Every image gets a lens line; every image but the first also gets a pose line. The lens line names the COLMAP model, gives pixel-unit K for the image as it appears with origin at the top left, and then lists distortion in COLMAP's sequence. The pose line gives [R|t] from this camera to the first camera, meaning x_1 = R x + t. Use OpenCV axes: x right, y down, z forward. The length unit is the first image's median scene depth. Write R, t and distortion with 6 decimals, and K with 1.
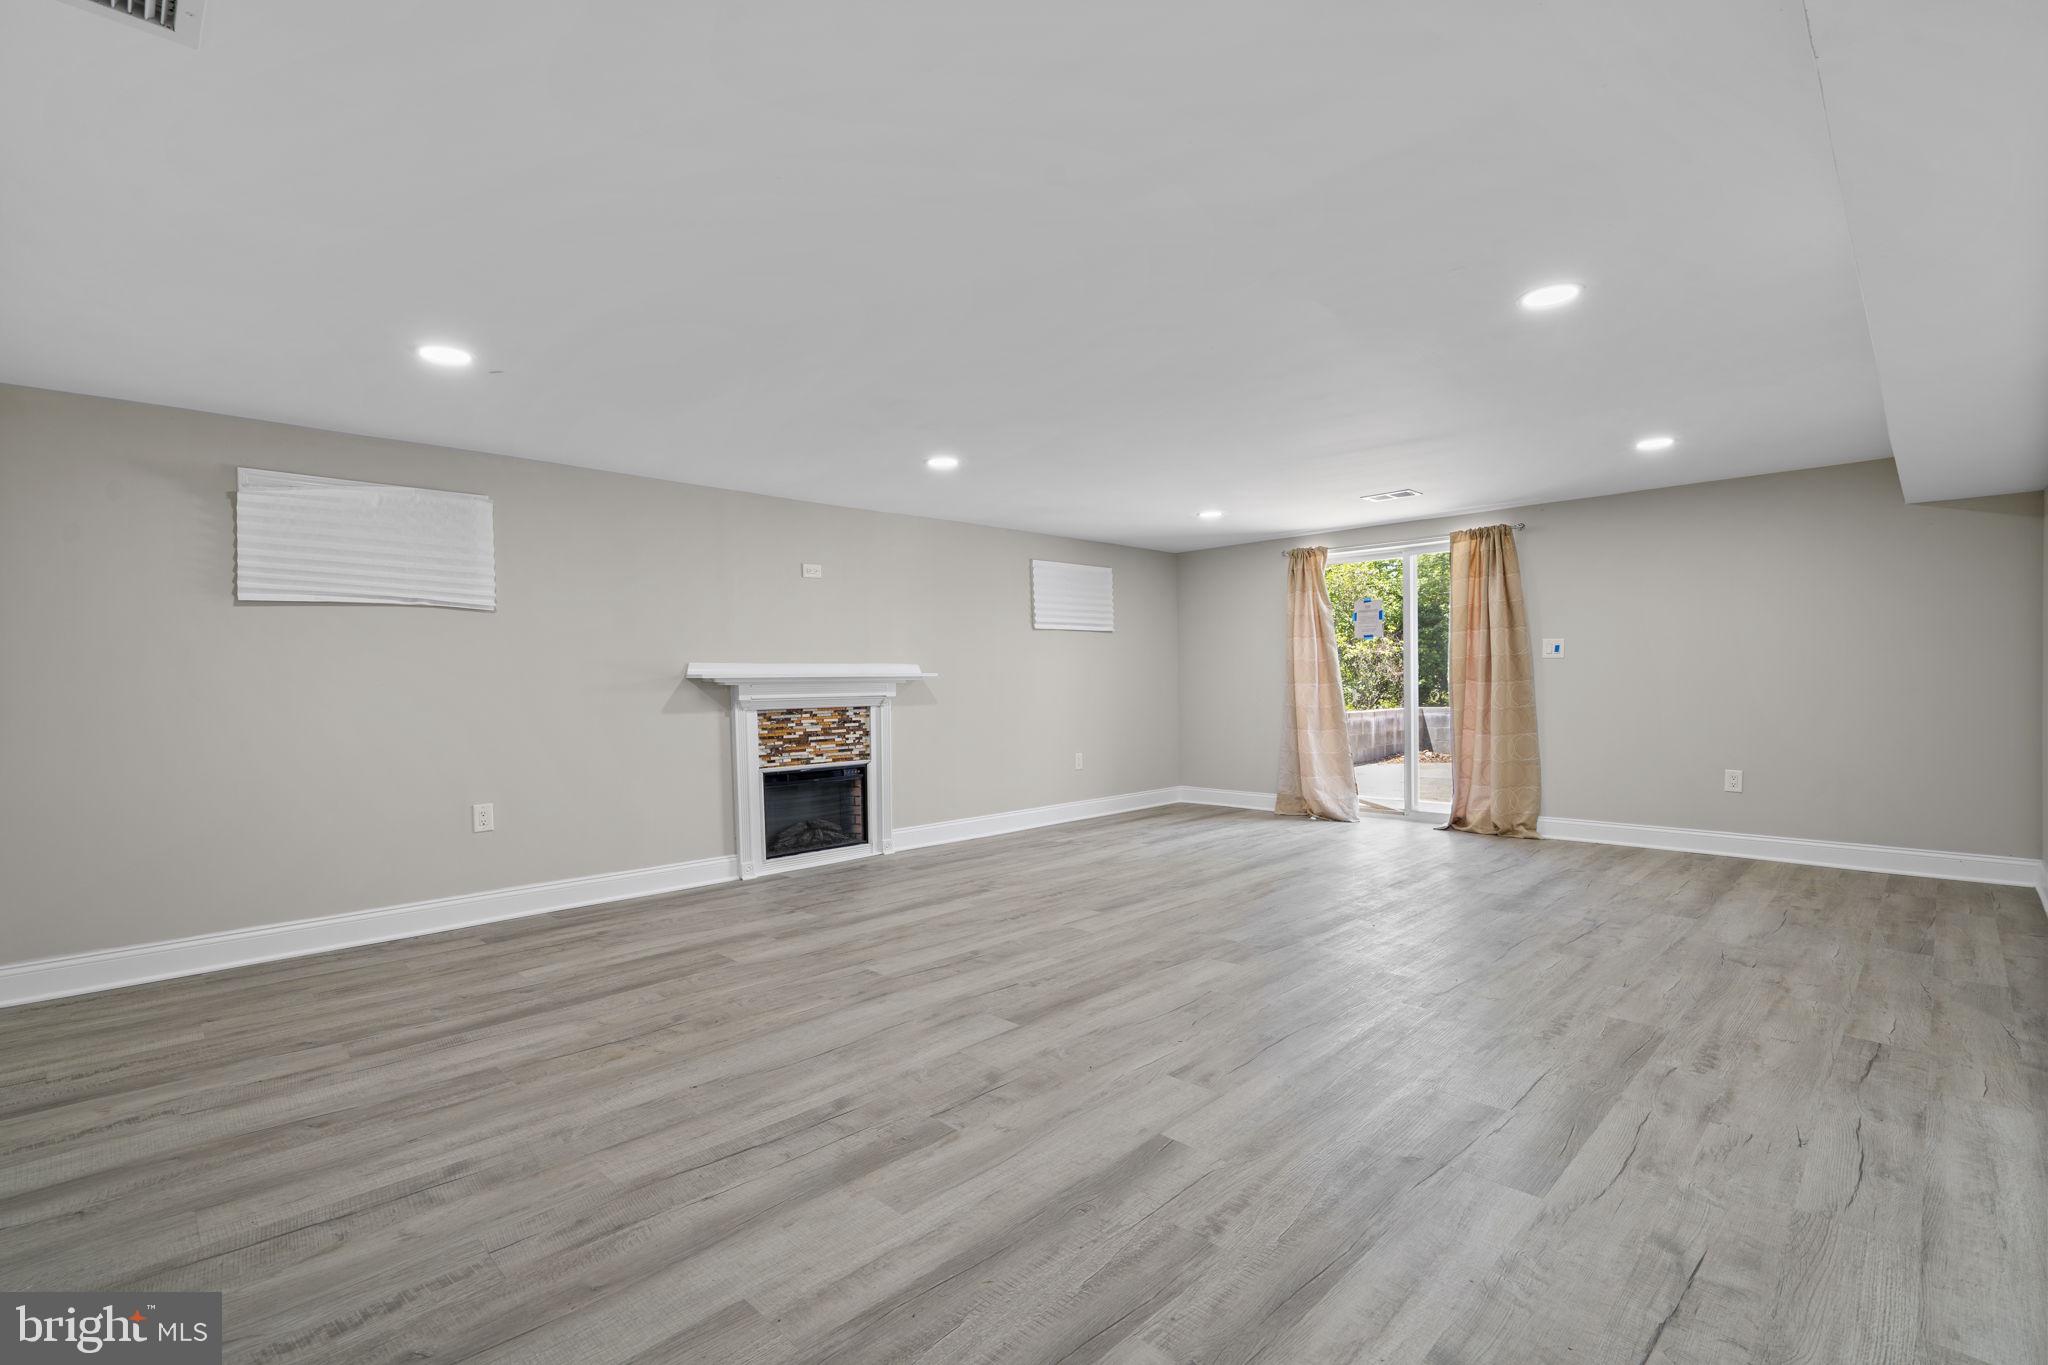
lens RADIAL K [[926.8, 0, 1017.0], [0, 926.8, 678.1], [0, 0, 1]] dist [-0.006159, 0.001902]
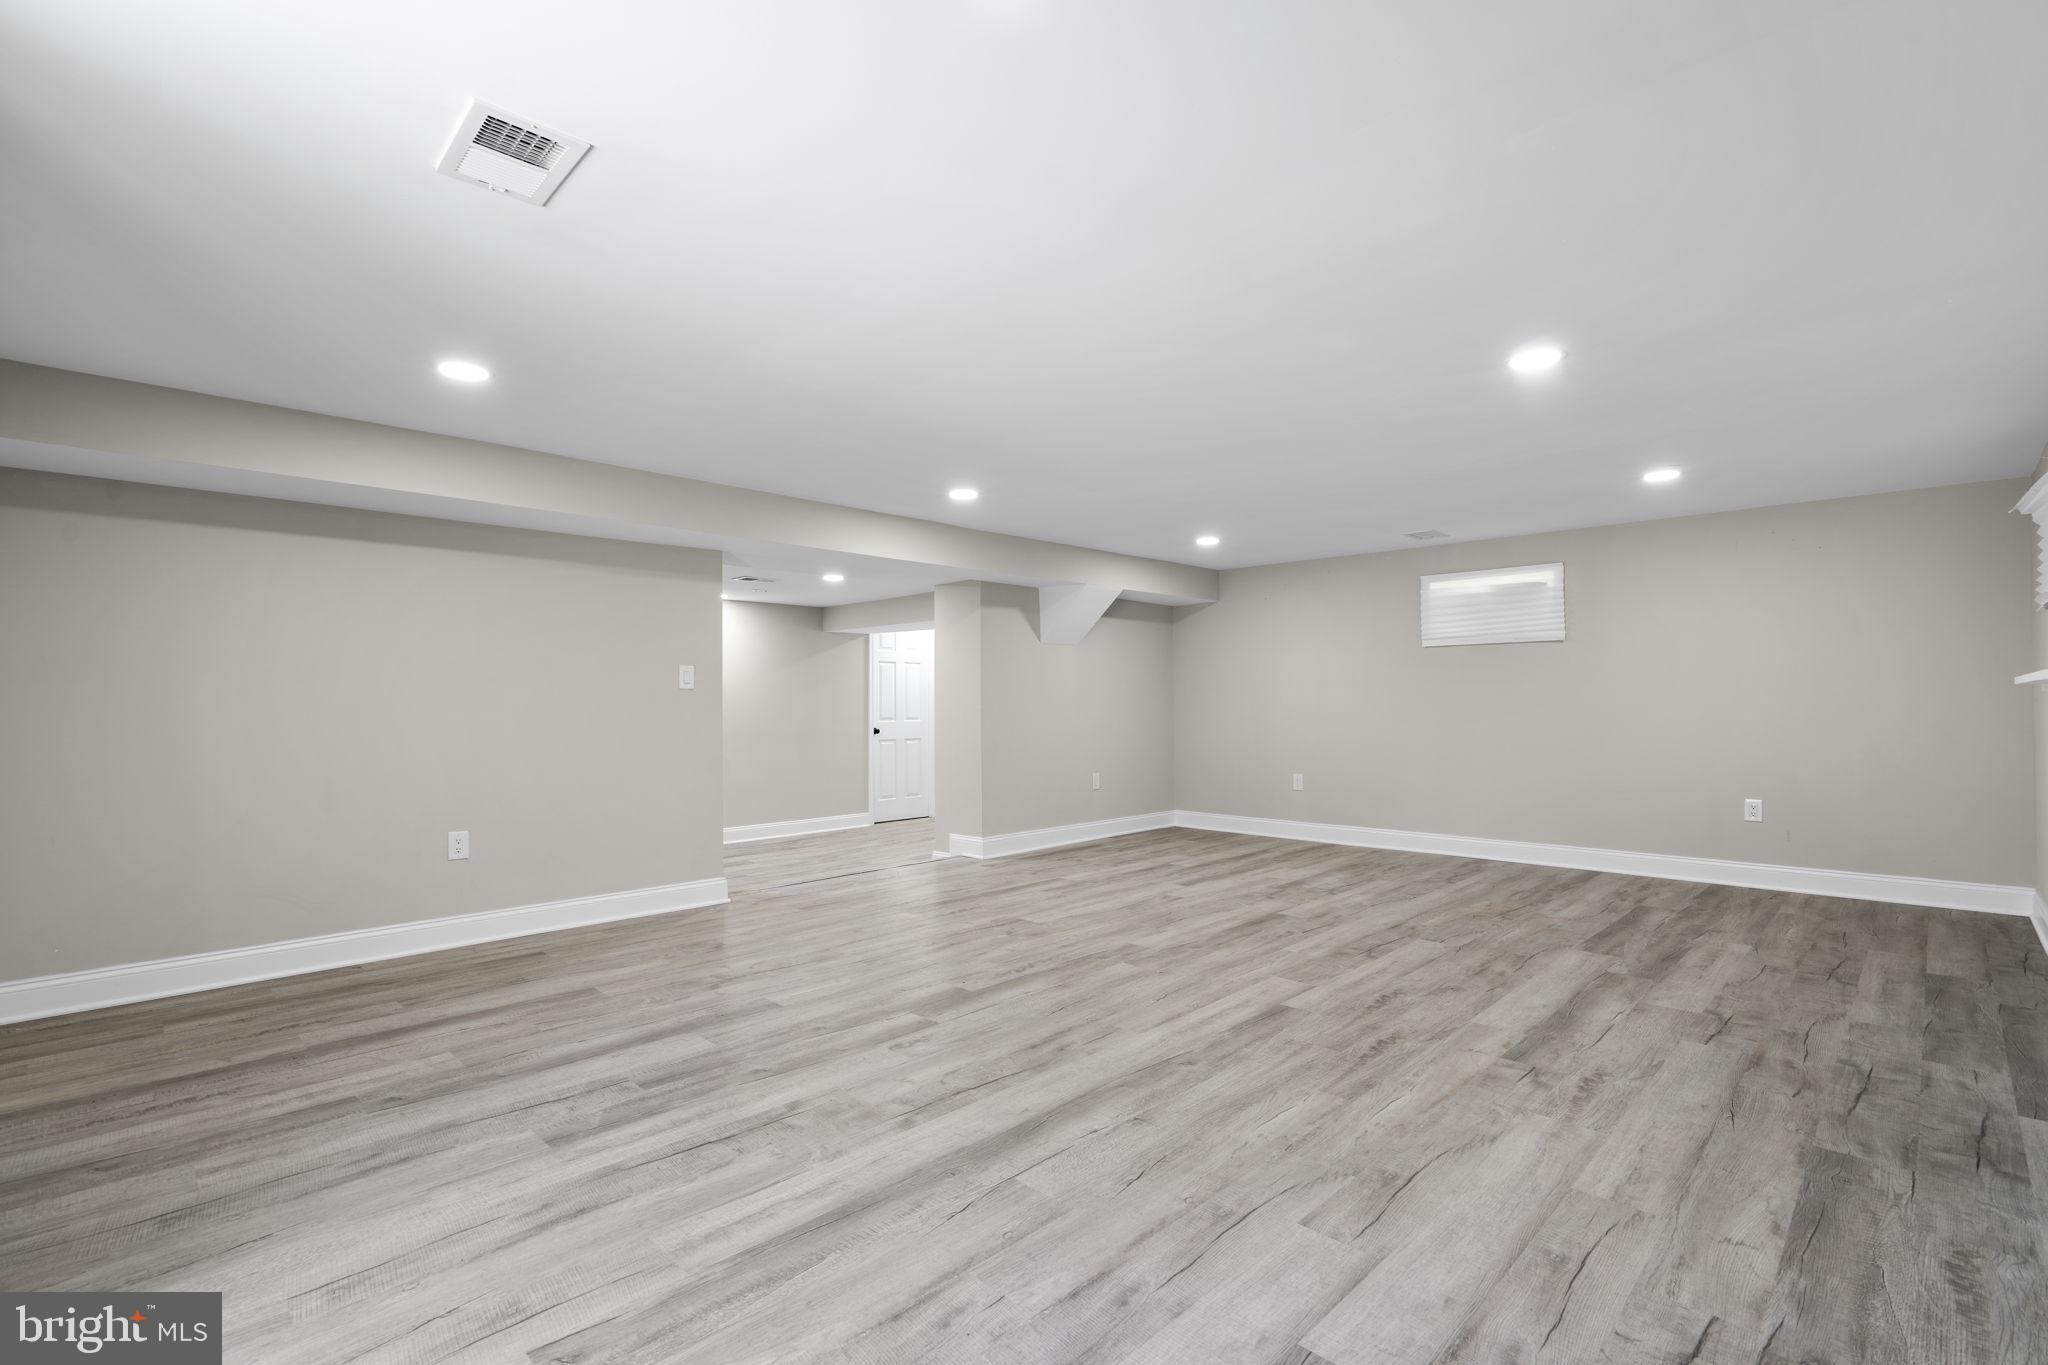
lens RADIAL K [[926.8, 0, 1027.6], [0, 926.8, 687.5], [0, 0, 1]] dist [-0.006159, 0.001902]
pose [[-0.999660, 0.021231, -0.015156, 0.376148], [0.021572, 0.999508, -0.022759, 0.003866], [0.014666, -0.023078, -0.999626, 2.165456]]
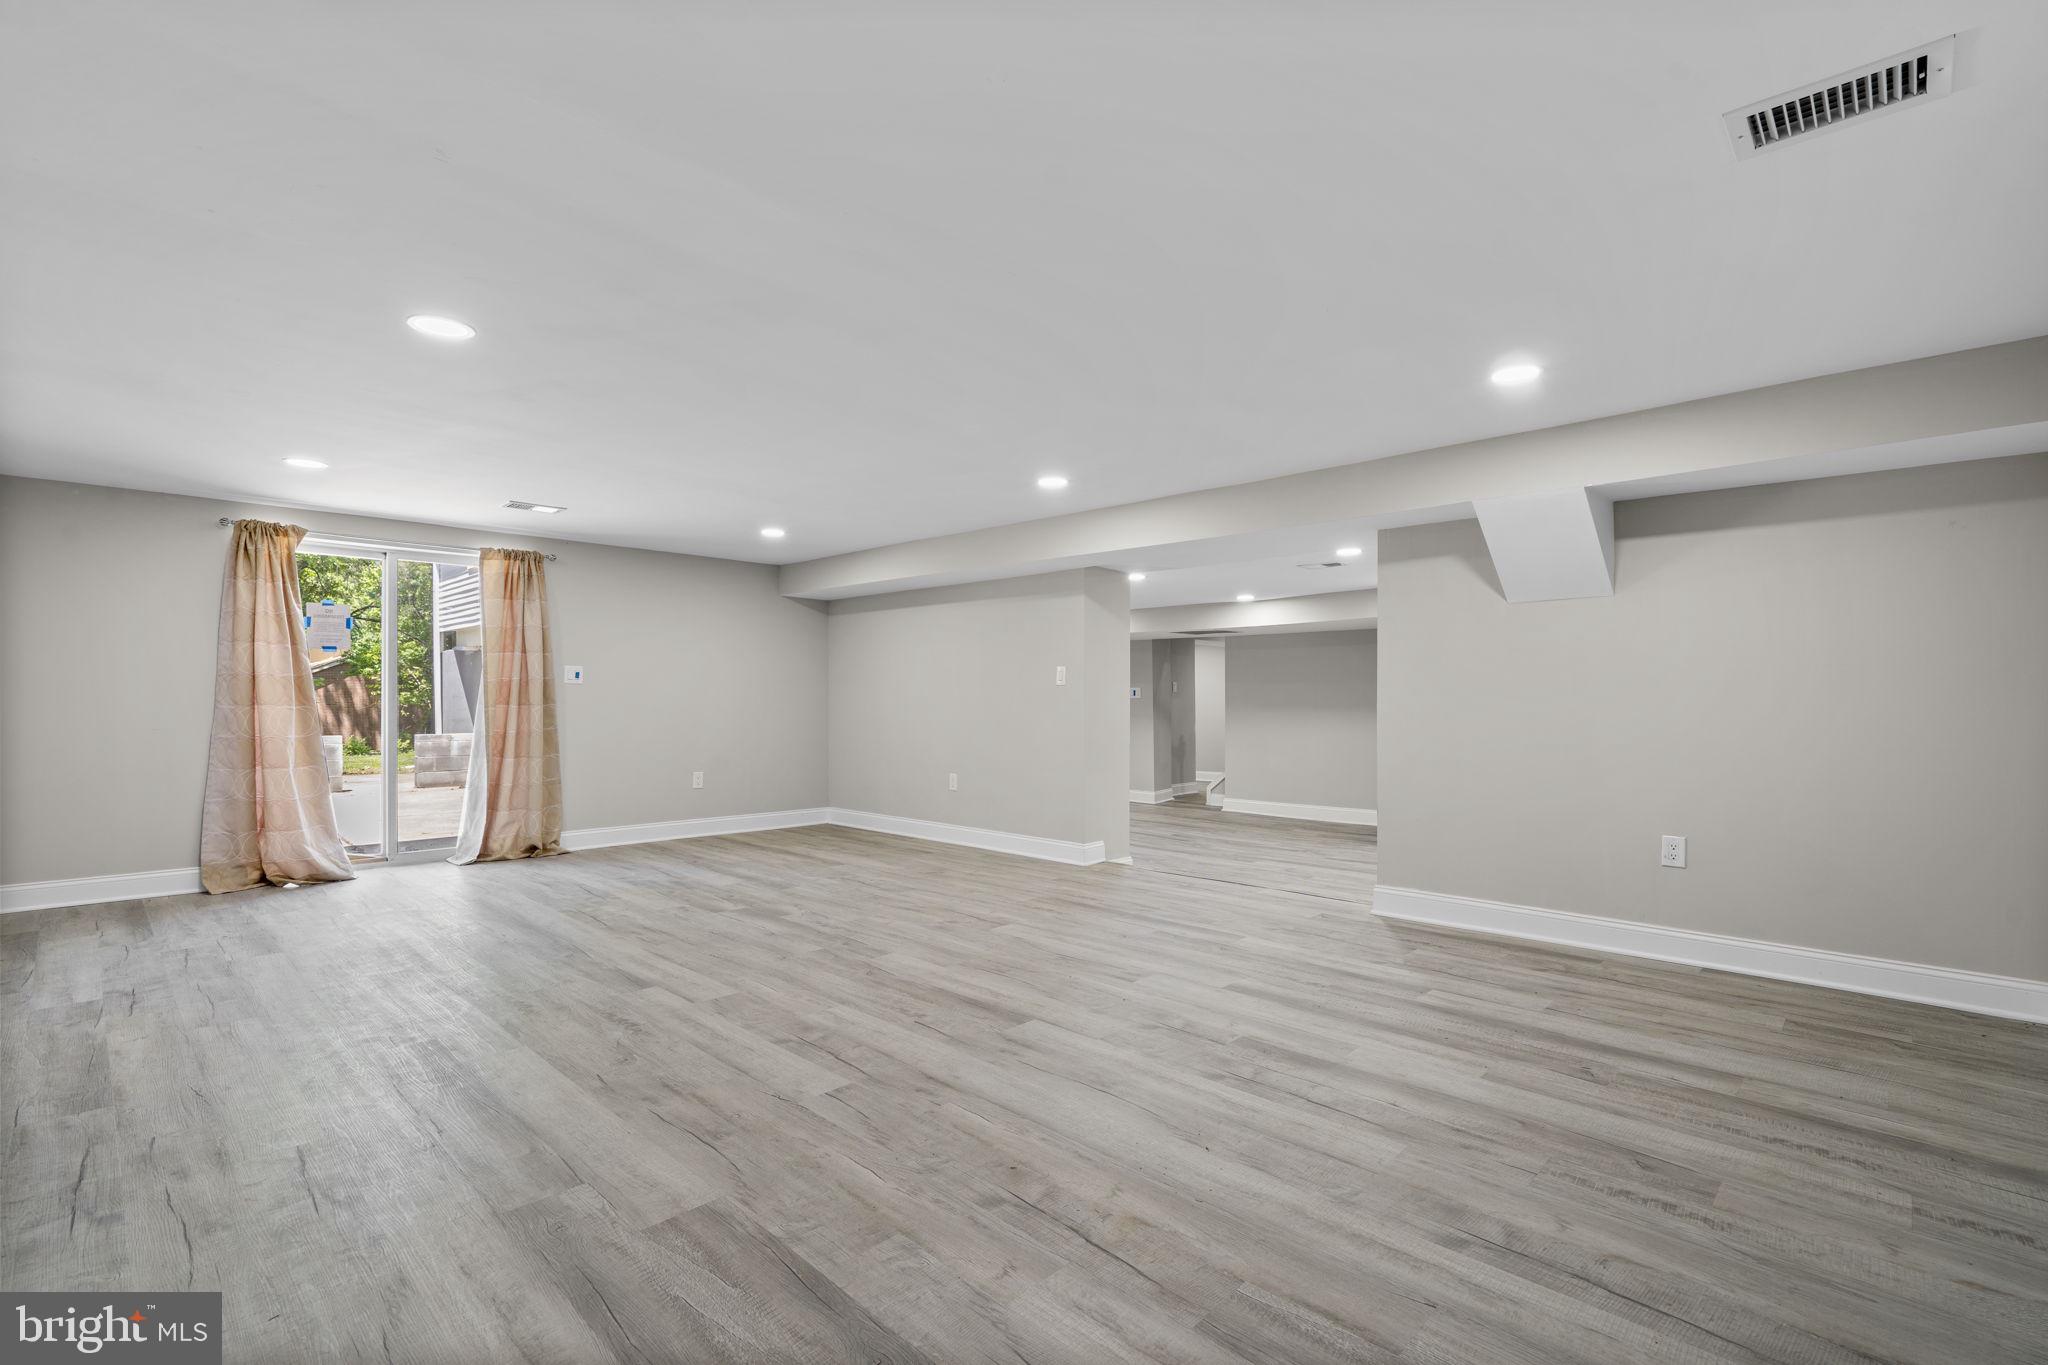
lens RADIAL K [[926.8, 0, 1020.4], [0, 926.8, 697.4], [0, 0, 1]] dist [-0.006159, 0.001902]
pose [[-0.021670, 0.015161, 0.999650, -0.889780], [-0.006747, 0.999860, -0.015310, 0.012938], [-0.999742, -0.007076, -0.021564, 0.856655]]
